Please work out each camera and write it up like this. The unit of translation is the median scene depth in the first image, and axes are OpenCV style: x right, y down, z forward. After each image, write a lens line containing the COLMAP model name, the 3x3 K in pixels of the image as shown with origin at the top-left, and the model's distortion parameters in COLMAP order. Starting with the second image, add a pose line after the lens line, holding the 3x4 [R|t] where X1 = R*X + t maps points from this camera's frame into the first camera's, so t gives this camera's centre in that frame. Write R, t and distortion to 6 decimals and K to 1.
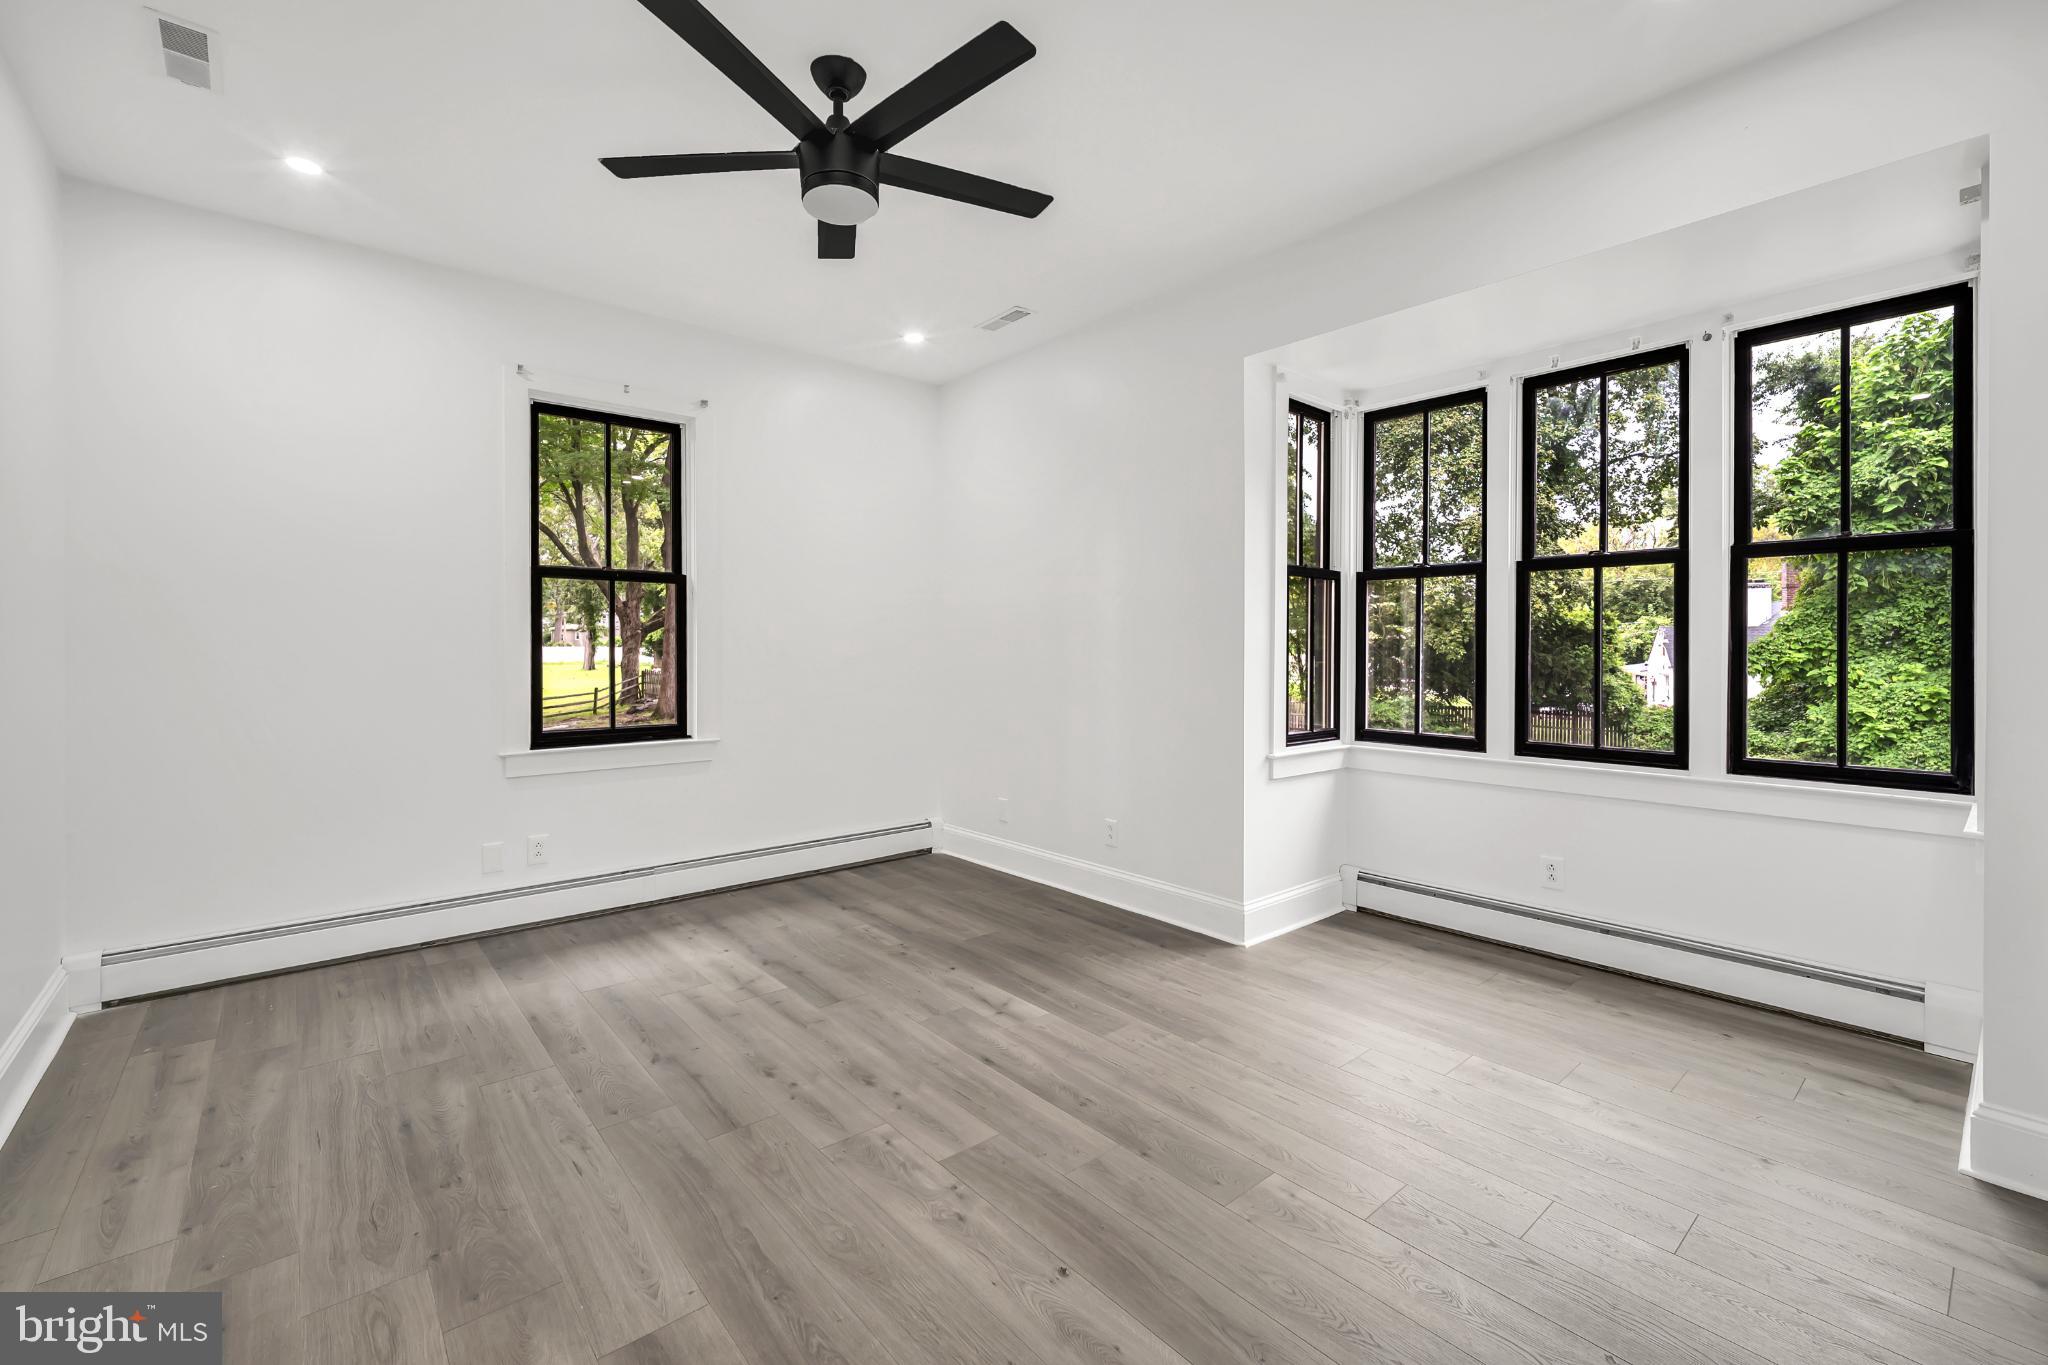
lens RADIAL K [[873.8, 0, 1021.5], [0, 873.8, 646.7], [0, 0, 1]] dist [-0.007235, 0.000689]
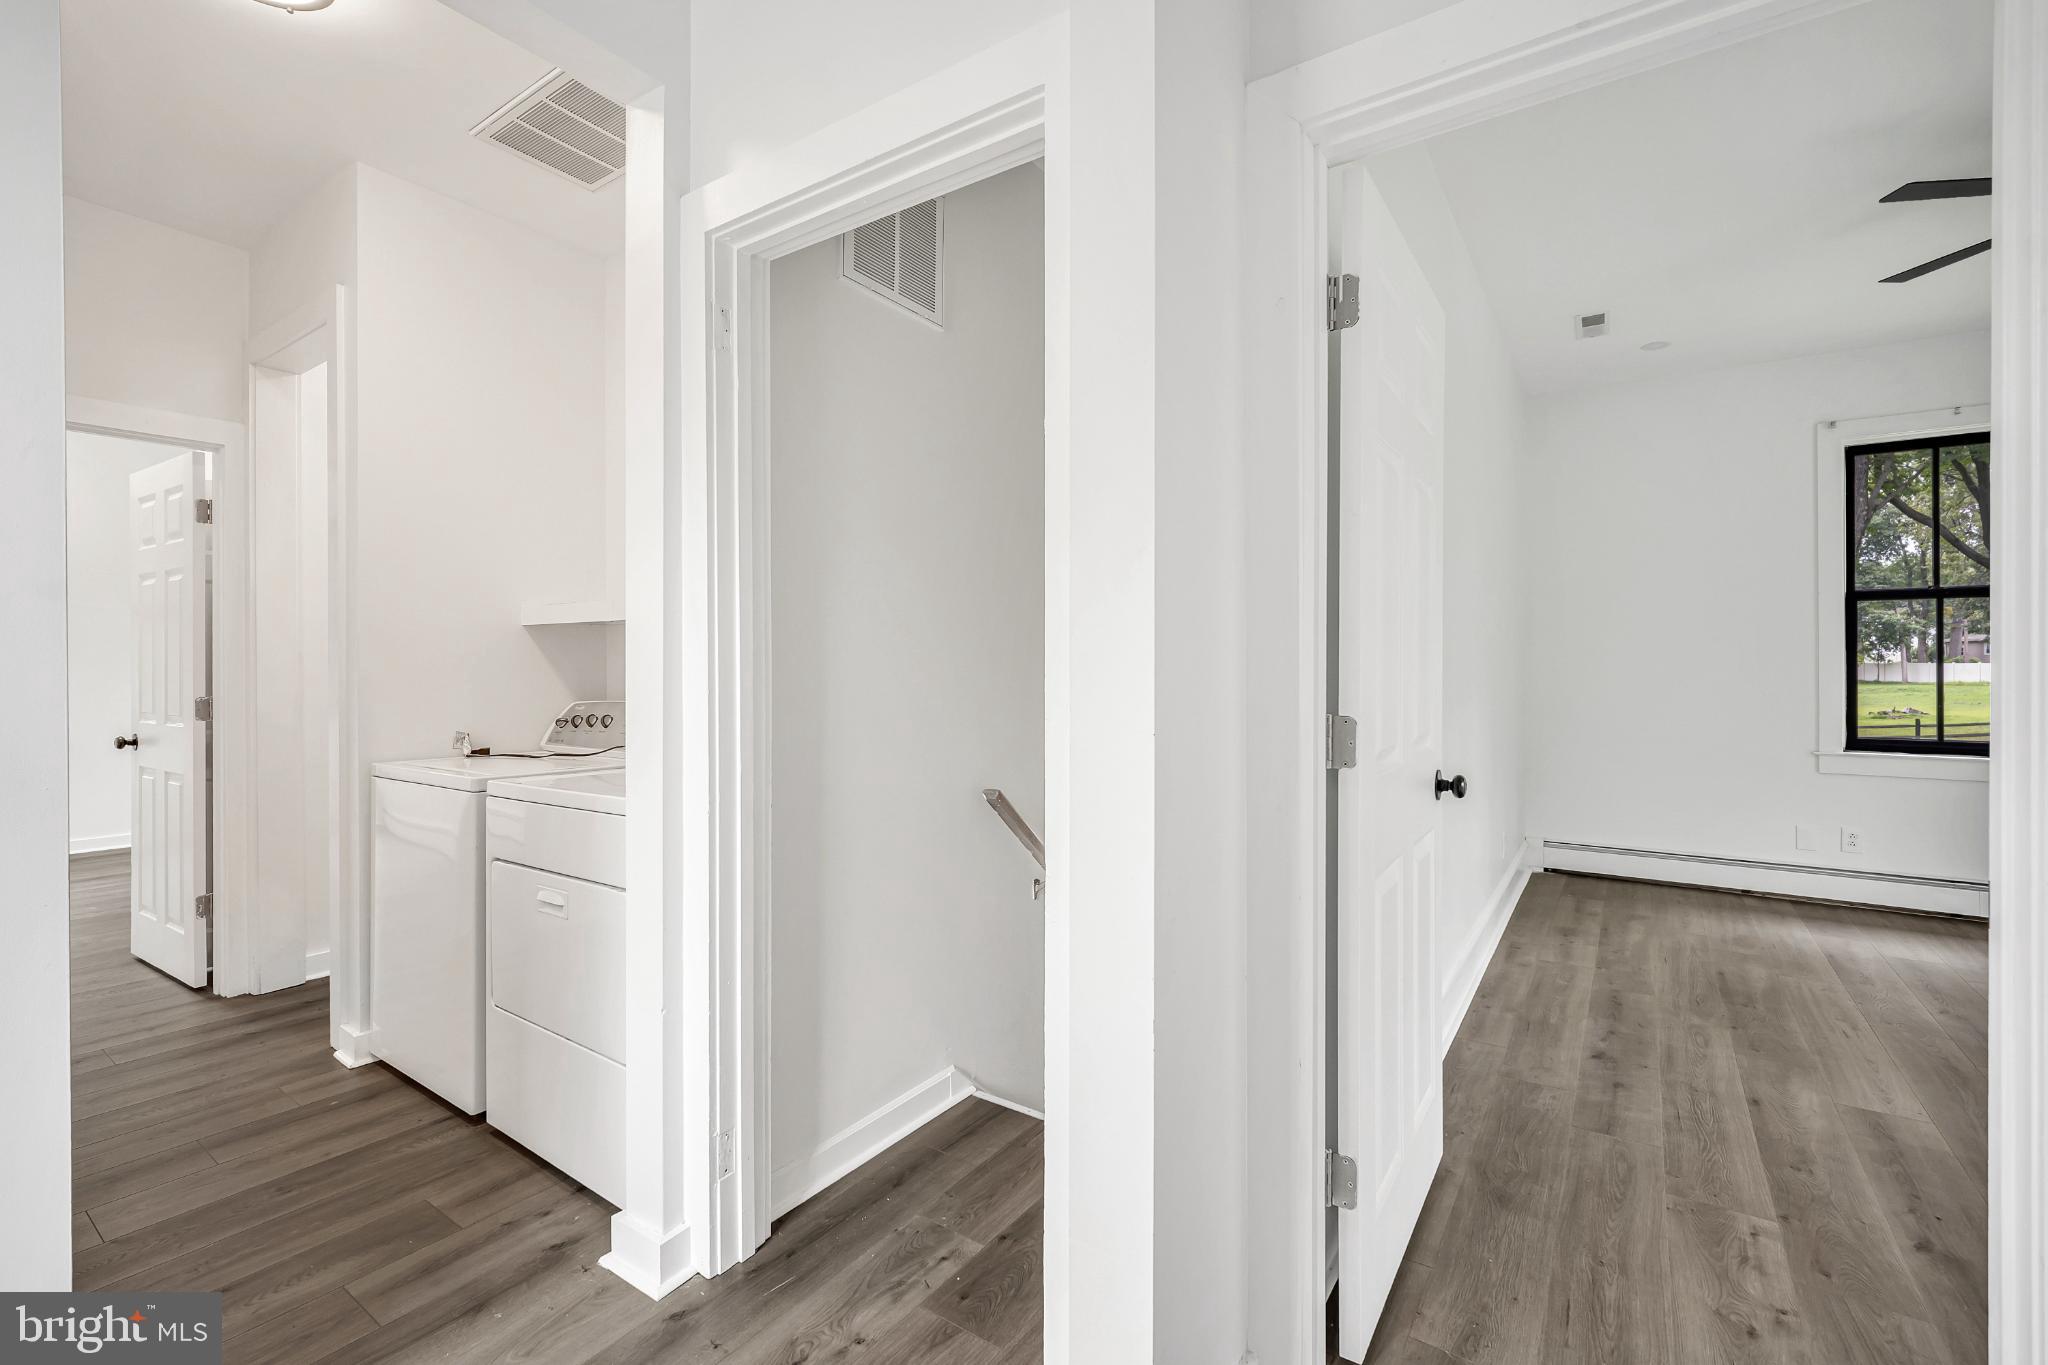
lens RADIAL K [[873.8, 0, 1019.6], [0, 873.8, 669.8], [0, 0, 1]] dist [-0.007235, 0.000689]
pose [[0.252725, 0.004997, -0.967525, 0.416695], [0.001751, 0.999983, 0.005622, 0.003697], [0.967537, -0.003115, 0.252712, -0.528348]]
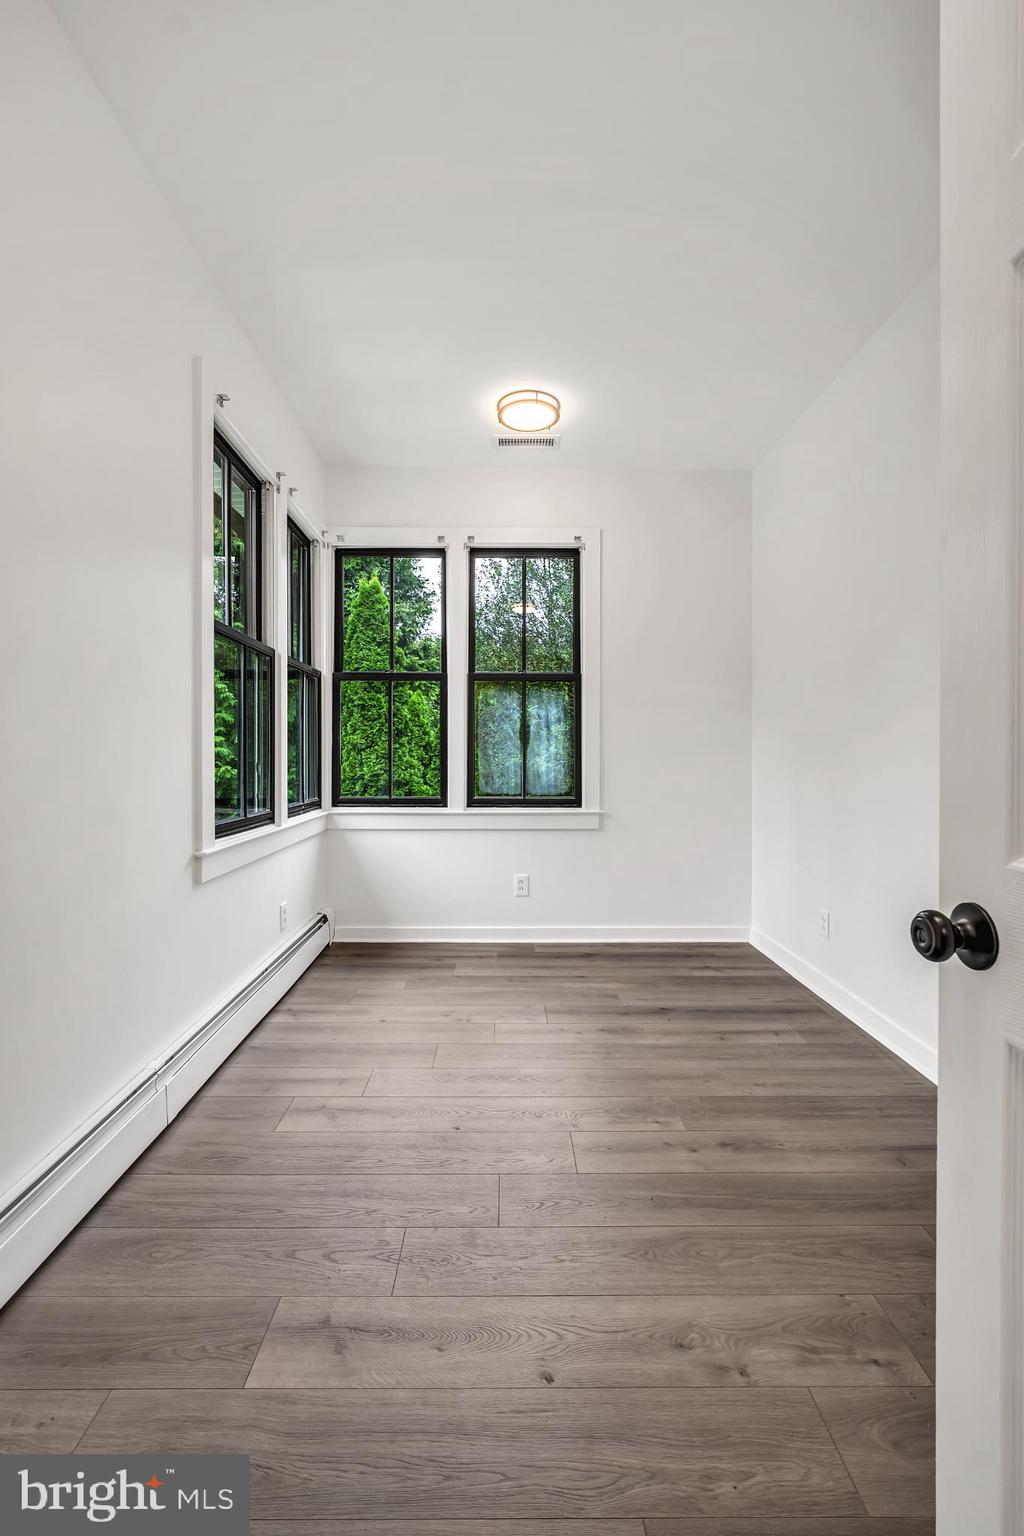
lens RADIAL K [[655.3, 0, 496.7], [0, 655.3, 739.2], [0, 0, 1]] dist [-0.007235, 0.000689]
pose [[0.640099, -0.005028, 0.768276, -0.242998], [0.000909, 0.999983, 0.005787, 0.004904], [-0.768292, -0.003006, 0.640092, 0.272829]]
